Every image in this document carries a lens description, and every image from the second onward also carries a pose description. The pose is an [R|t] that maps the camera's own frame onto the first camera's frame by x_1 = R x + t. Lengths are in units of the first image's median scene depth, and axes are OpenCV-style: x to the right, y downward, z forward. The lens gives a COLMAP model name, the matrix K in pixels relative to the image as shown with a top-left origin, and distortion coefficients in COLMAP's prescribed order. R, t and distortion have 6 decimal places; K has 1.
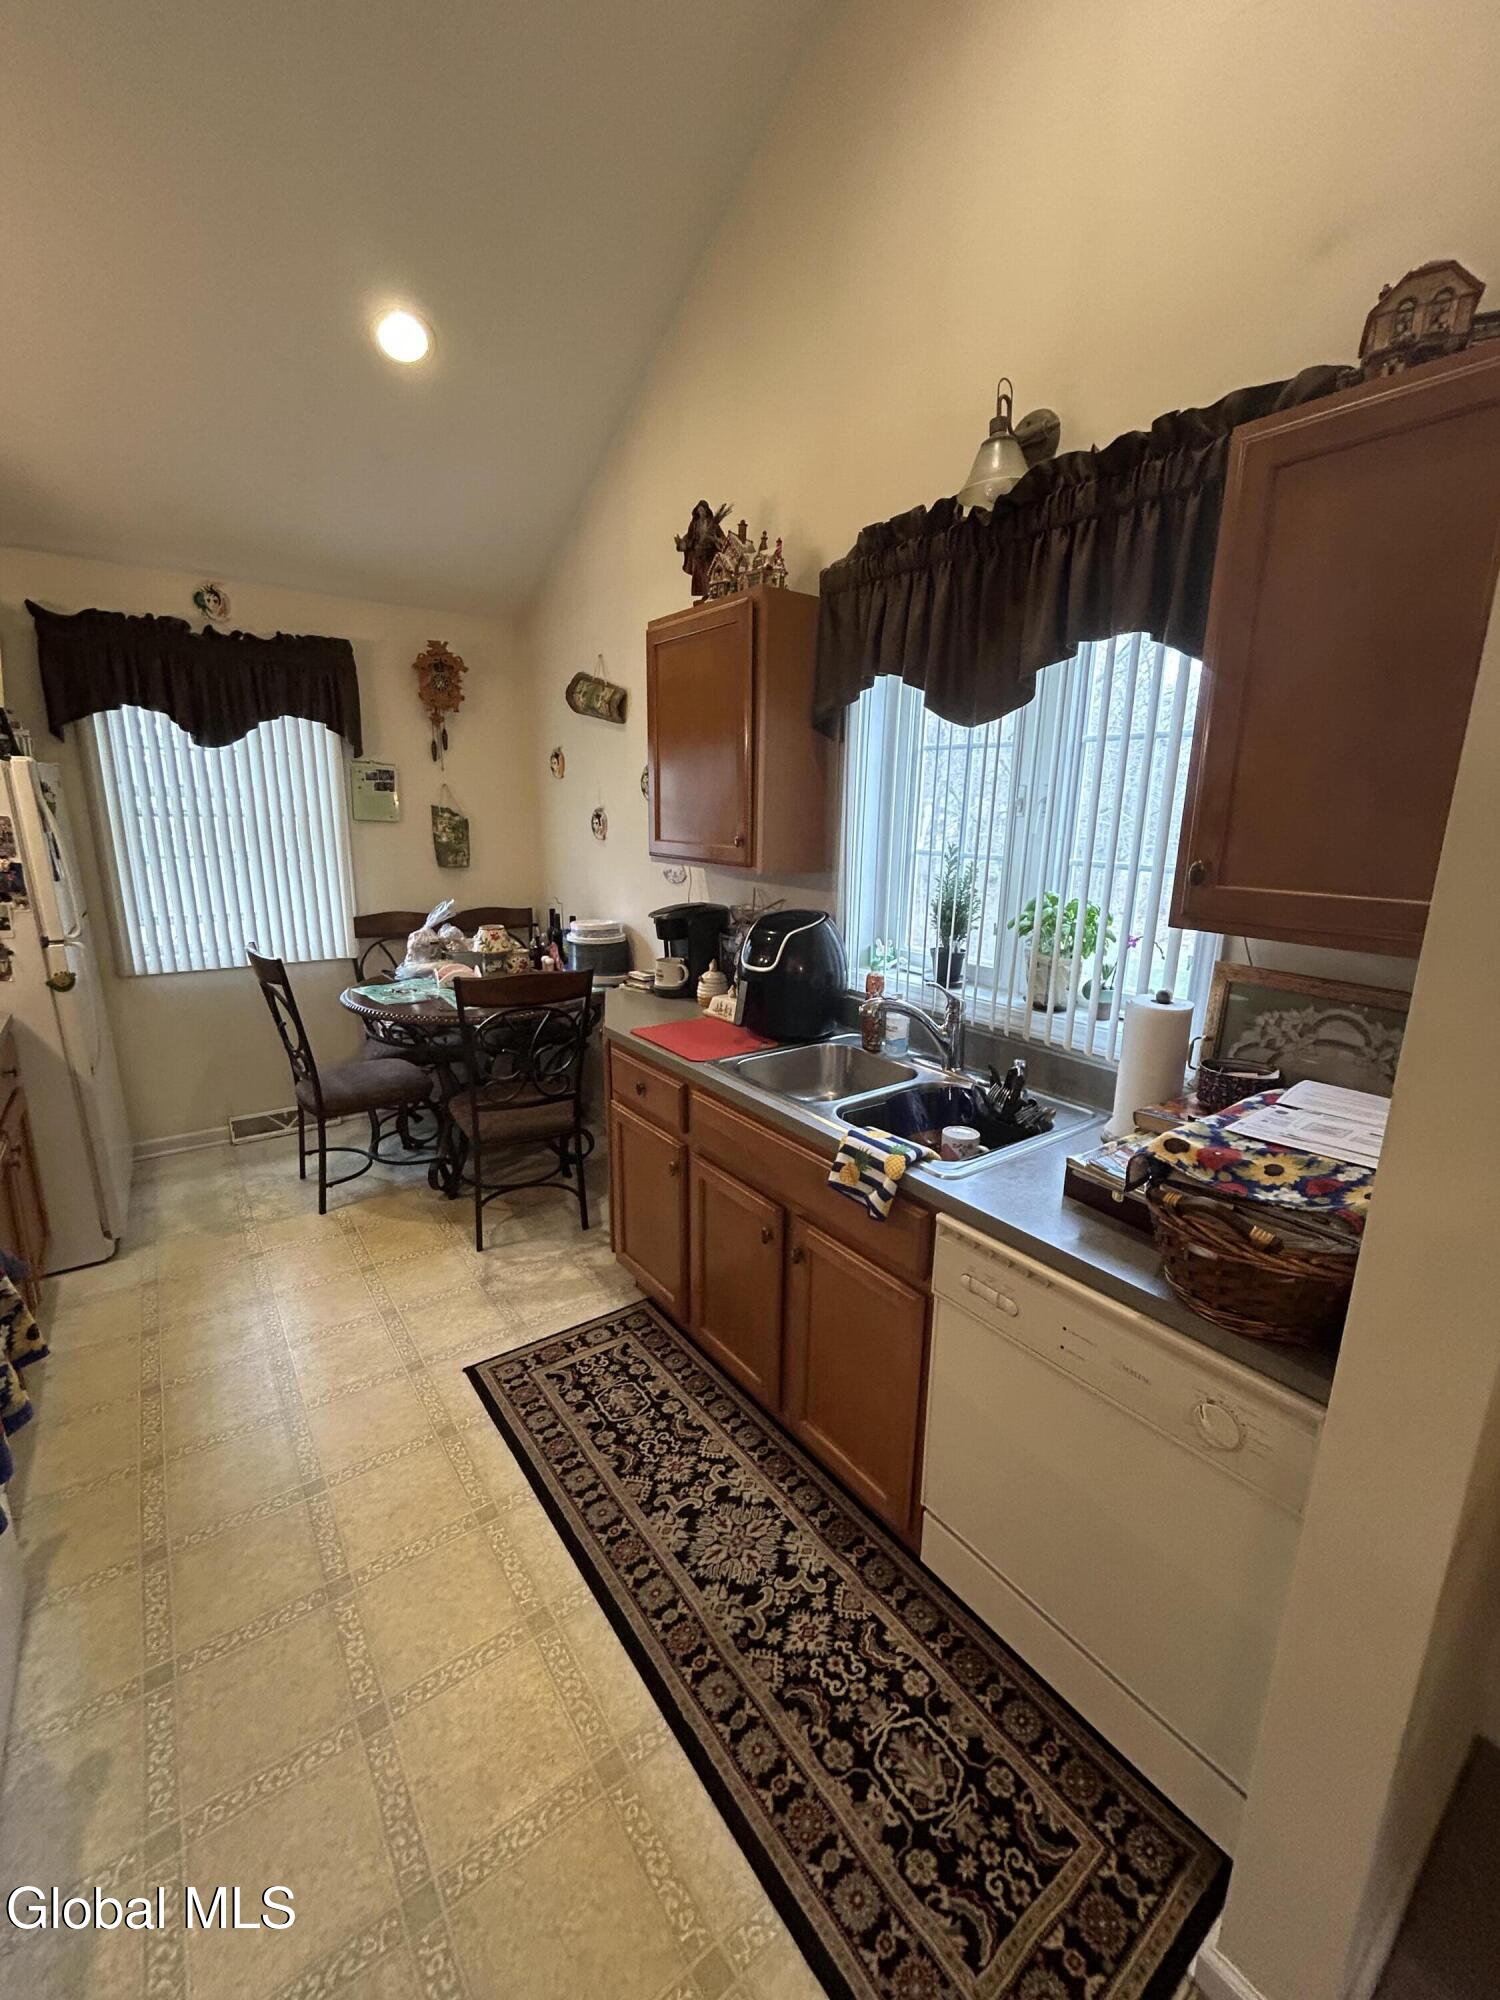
lens RADIAL K [[814.9, 0, 752.4], [0, 814.9, 999.1], [0, 0, 1]] dist [-0.002287, 0.000791]
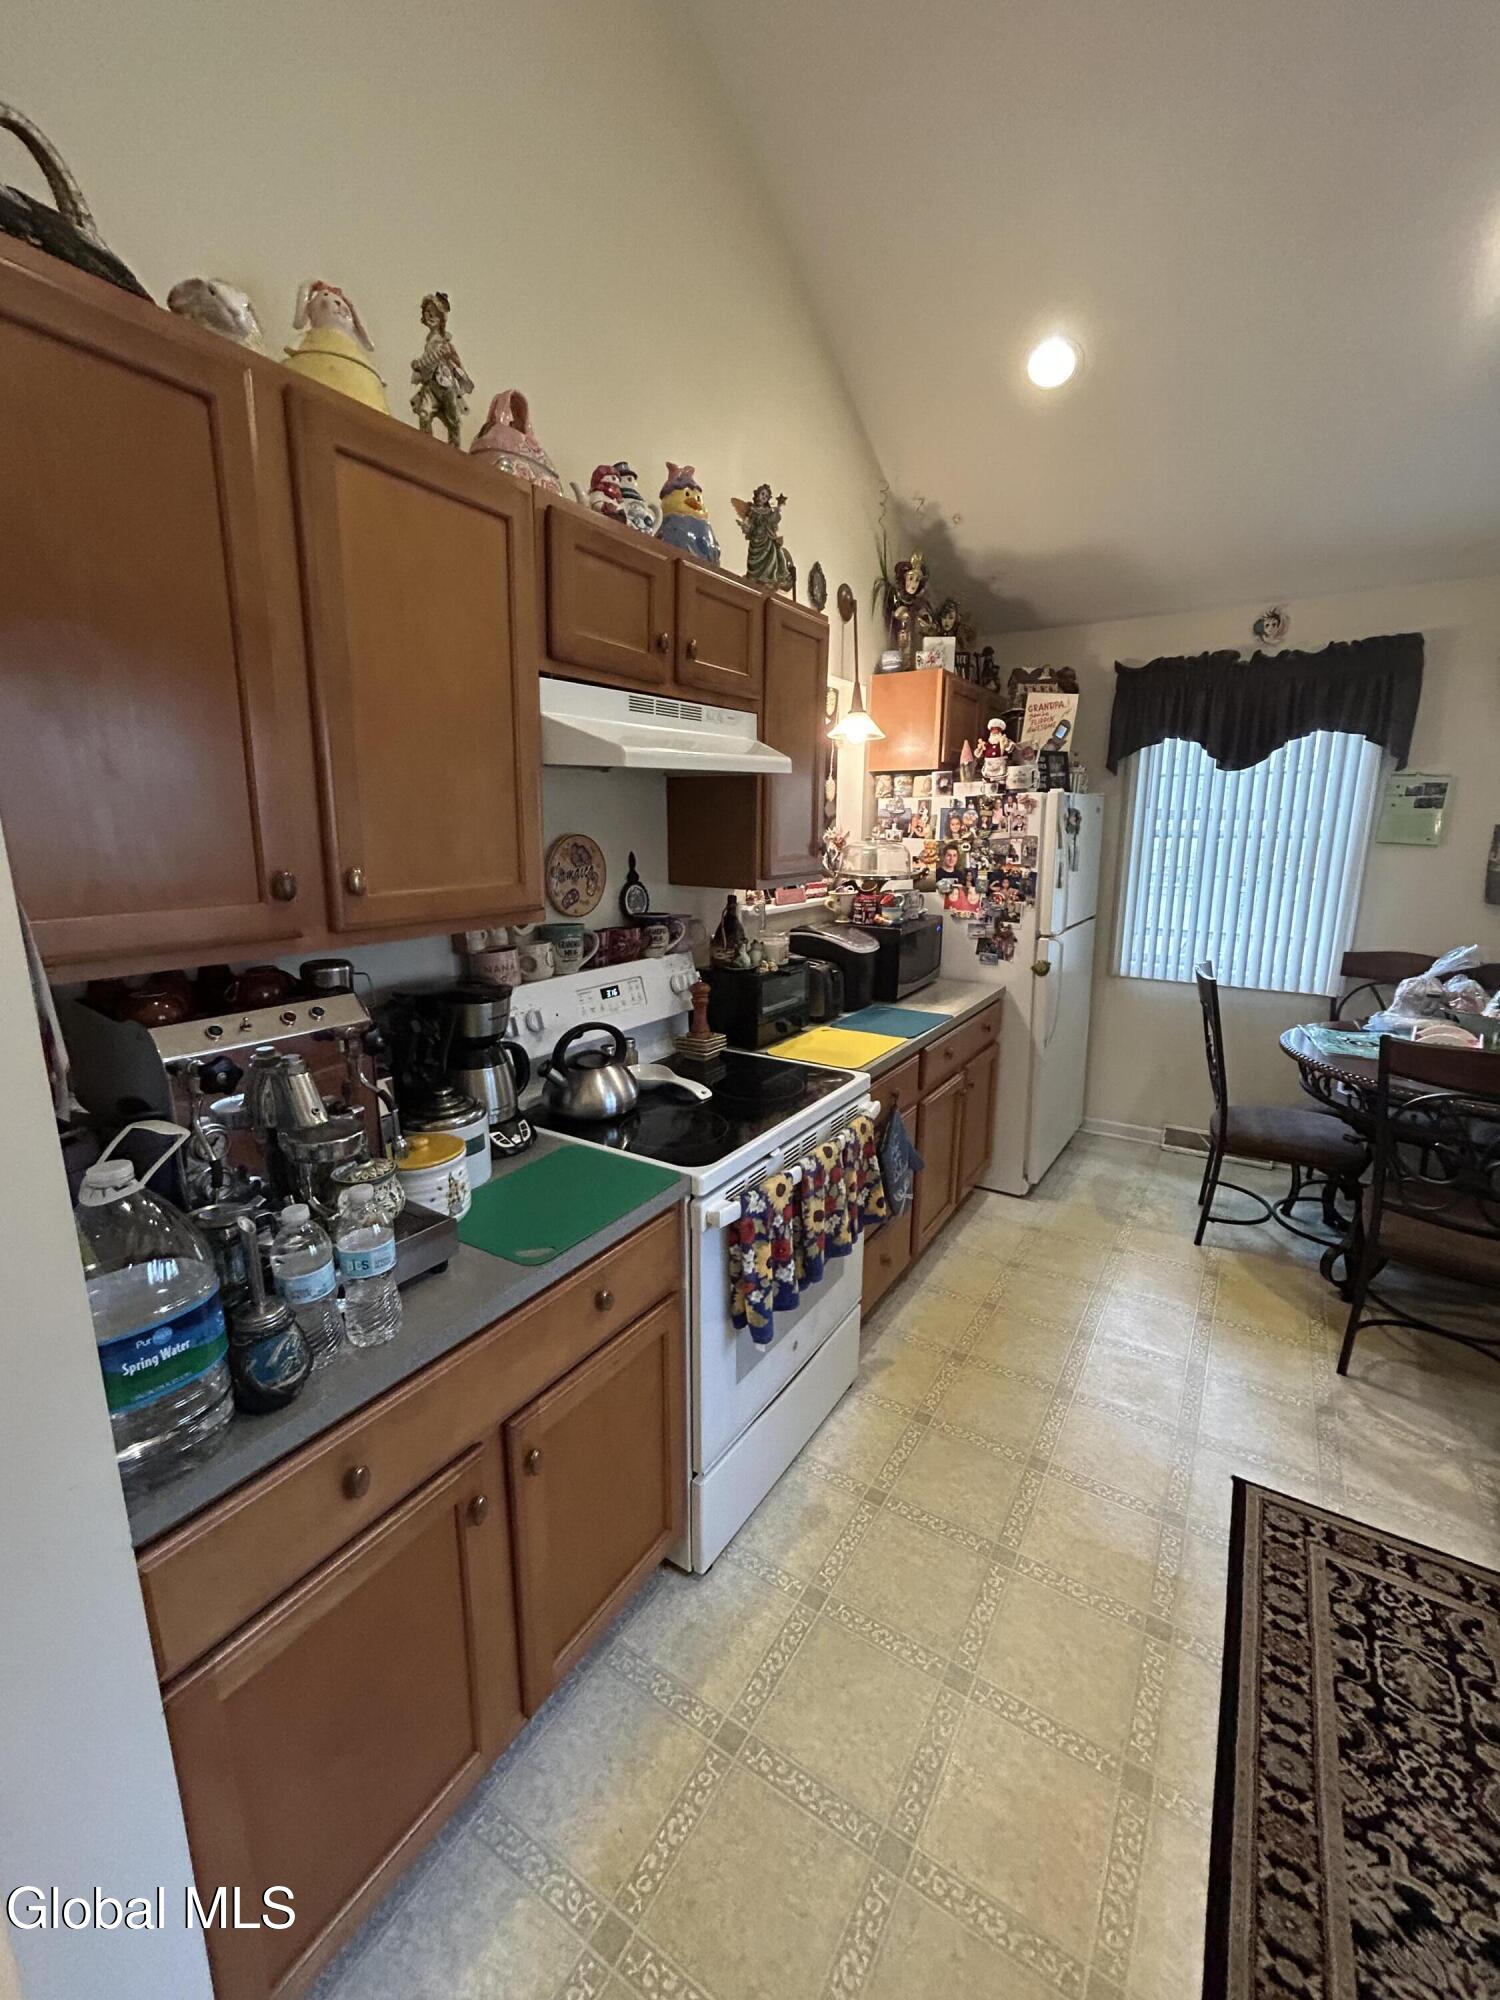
lens RADIAL K [[814.9, 0, 752.4], [0, 814.9, 999.1], [0, 0, 1]] dist [-0.002287, 0.000791]
pose [[0.363842, 0.181940, -0.913519, 0.114203], [-0.208796, 0.971711, 0.110370, -0.017117], [0.907757, 0.150582, 0.391538, 0.097046]]
